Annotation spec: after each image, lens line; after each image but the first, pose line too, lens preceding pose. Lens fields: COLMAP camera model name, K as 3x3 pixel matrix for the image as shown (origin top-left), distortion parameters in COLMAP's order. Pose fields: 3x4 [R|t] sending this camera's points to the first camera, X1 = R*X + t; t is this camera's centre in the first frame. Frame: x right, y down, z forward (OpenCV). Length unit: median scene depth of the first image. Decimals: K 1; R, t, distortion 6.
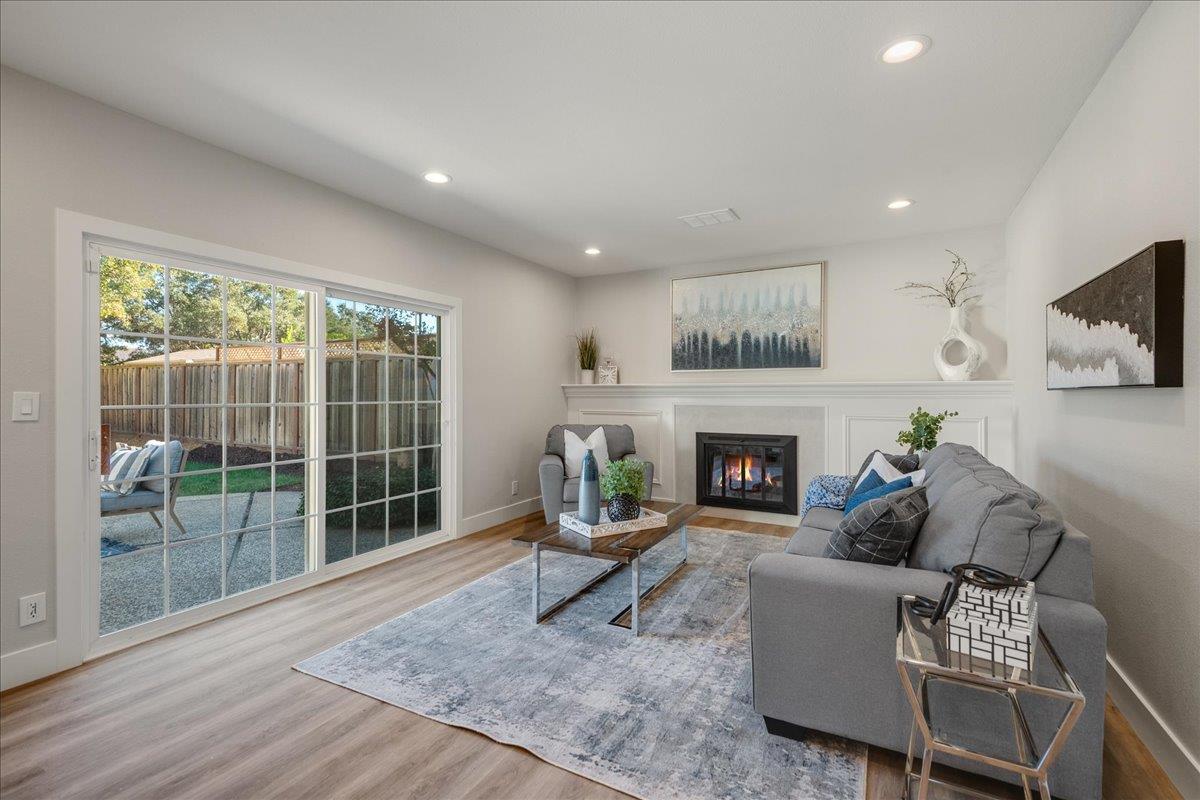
lens RADIAL K [[542.3, 0, 601.1], [0, 542.3, 402.7], [0, 0, 1]] dist [-0.009943, -0.007120]
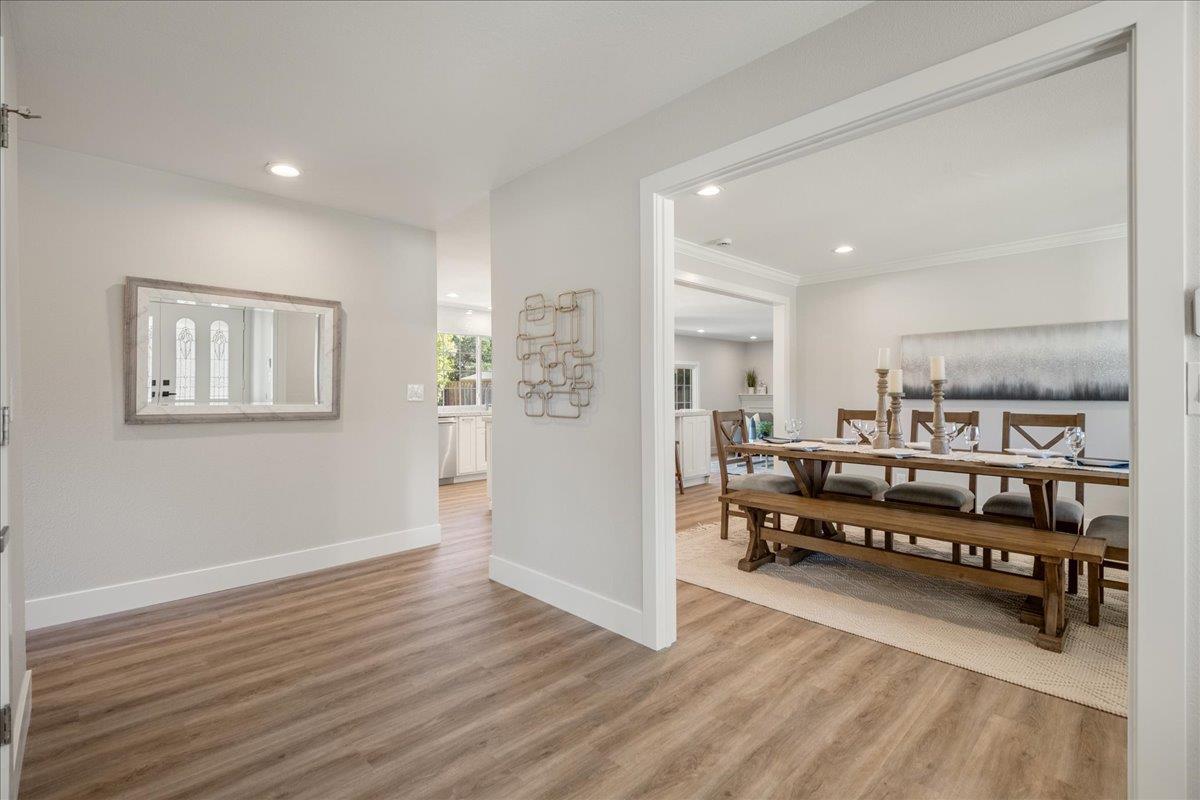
lens RADIAL K [[542.3, 0, 597.0], [0, 542.3, 401.7], [0, 0, 1]] dist [-0.009943, -0.007120]
pose [[0.955064, -0.000771, -0.296398, 0.030932], [-0.000905, 0.999984, -0.005517, 0.009563], [0.296398, 0.005537, 0.955049, -1.417617]]
